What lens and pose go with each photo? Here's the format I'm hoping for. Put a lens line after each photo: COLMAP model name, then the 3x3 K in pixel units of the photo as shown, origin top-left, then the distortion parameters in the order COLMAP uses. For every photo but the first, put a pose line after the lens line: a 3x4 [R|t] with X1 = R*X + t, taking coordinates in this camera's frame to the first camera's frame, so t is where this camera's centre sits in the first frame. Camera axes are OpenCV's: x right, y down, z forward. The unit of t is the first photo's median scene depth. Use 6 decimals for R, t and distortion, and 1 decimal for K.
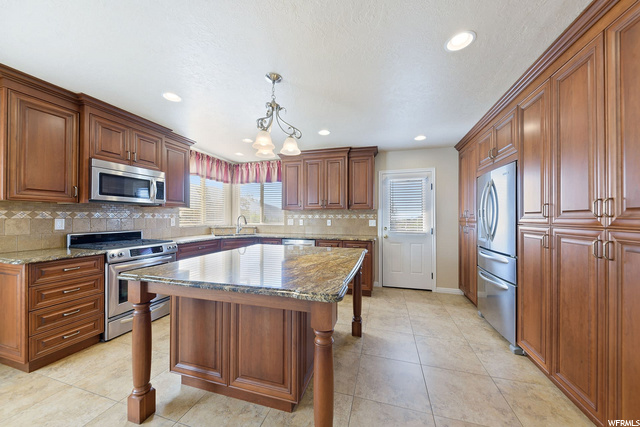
lens RADIAL K [[224.2, 0, 316.6], [0, 224.2, 216.2], [0, 0, 1]] dist [0.003312, -0.000153]
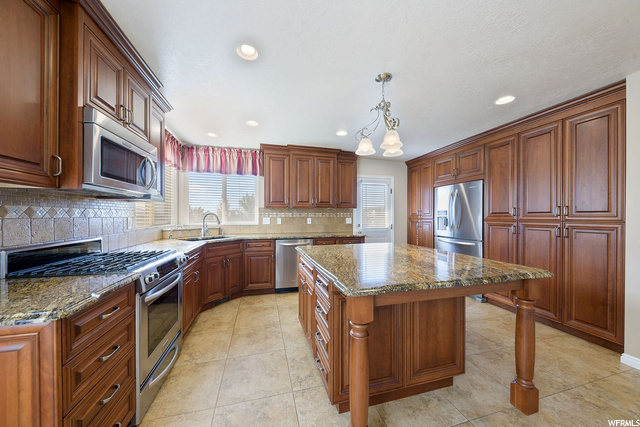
lens RADIAL K [[224.2, 0, 318.5], [0, 224.2, 215.7], [0, 0, 1]] dist [0.003312, -0.000153]
pose [[0.849570, -0.000919, 0.527475, -0.471325], [-0.002608, 0.999979, 0.005943, -0.000684], [-0.527469, -0.006425, 0.849550, 0.139984]]
